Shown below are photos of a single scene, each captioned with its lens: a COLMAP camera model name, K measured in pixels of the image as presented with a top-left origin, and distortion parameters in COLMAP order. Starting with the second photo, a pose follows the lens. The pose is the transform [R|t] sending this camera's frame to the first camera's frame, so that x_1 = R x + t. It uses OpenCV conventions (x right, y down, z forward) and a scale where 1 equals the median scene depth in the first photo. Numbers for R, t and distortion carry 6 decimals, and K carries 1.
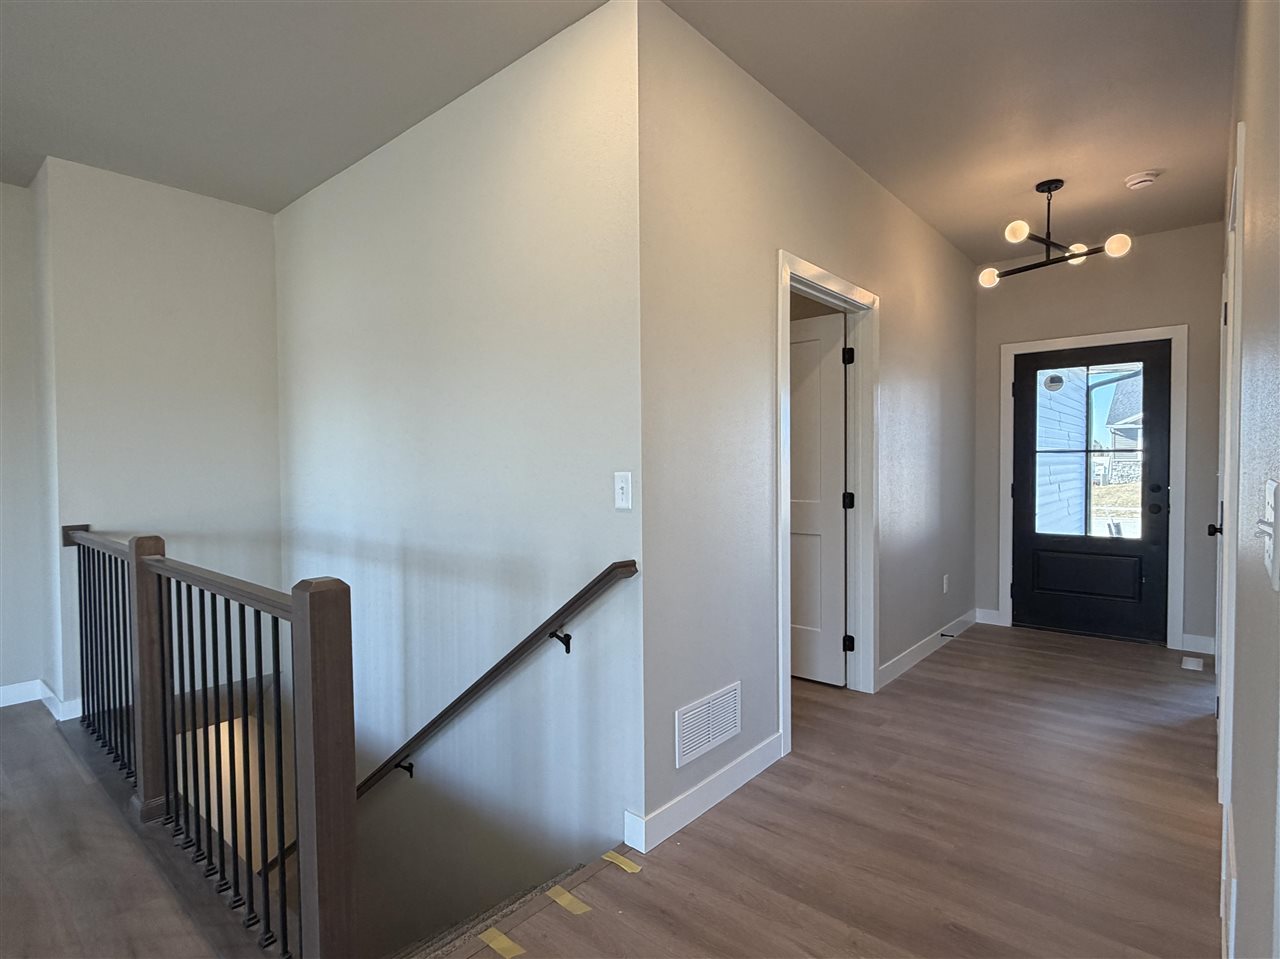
lens RADIAL K [[664.0, 0, 637.5], [0, 664.0, 480.4], [0, 0, 1]] dist [0.000772, -0.001264]
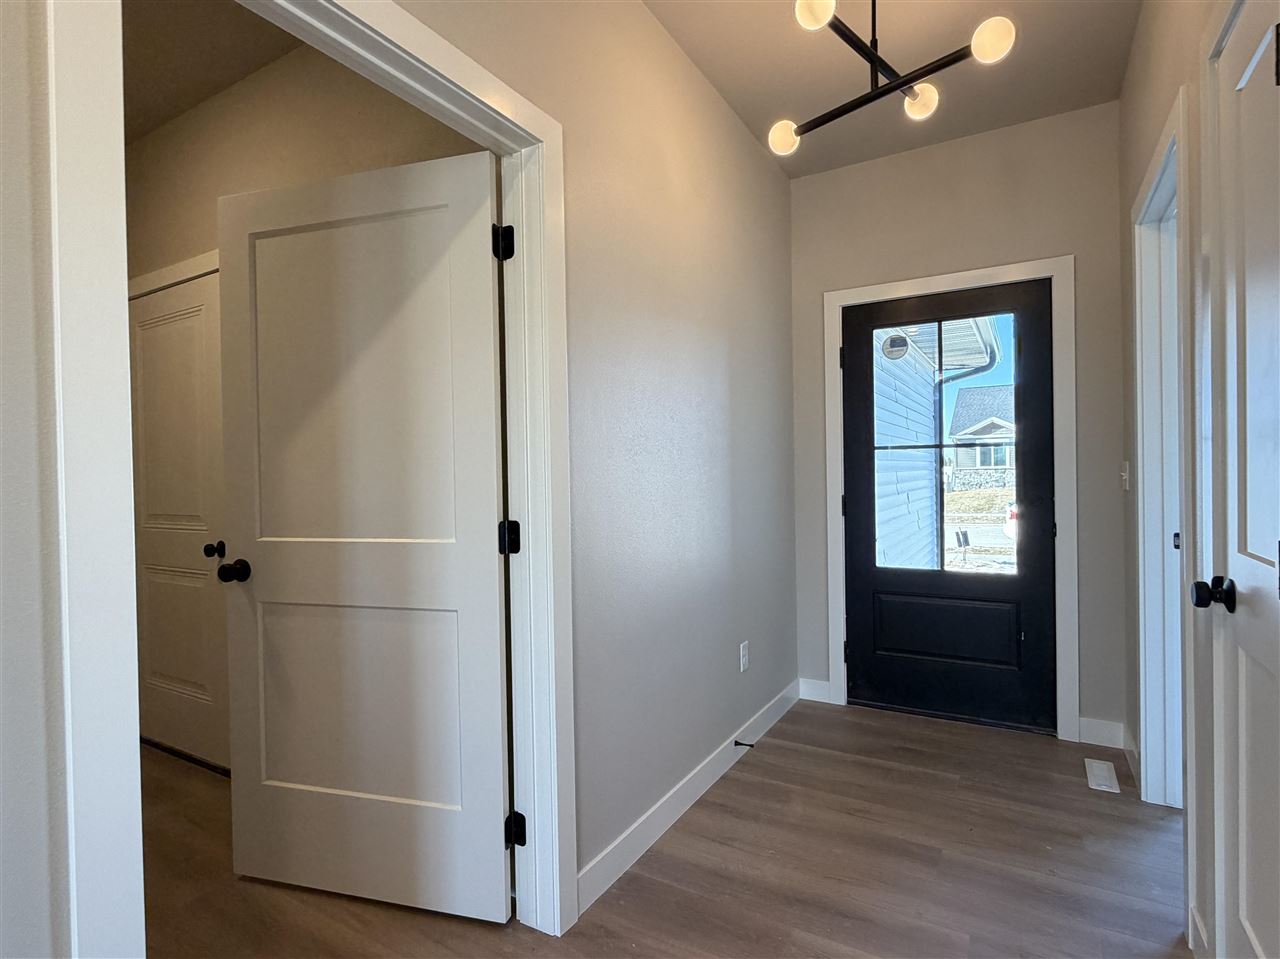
lens RADIAL K [[664.0, 0, 641.6], [0, 664.0, 480.3], [0, 0, 1]] dist [0.000772, -0.001264]
pose [[0.983485, -0.011300, 0.180635, 0.256731], [0.014805, 0.999727, -0.018065, -0.001014], [-0.180382, 0.020441, 0.983384, 0.395148]]
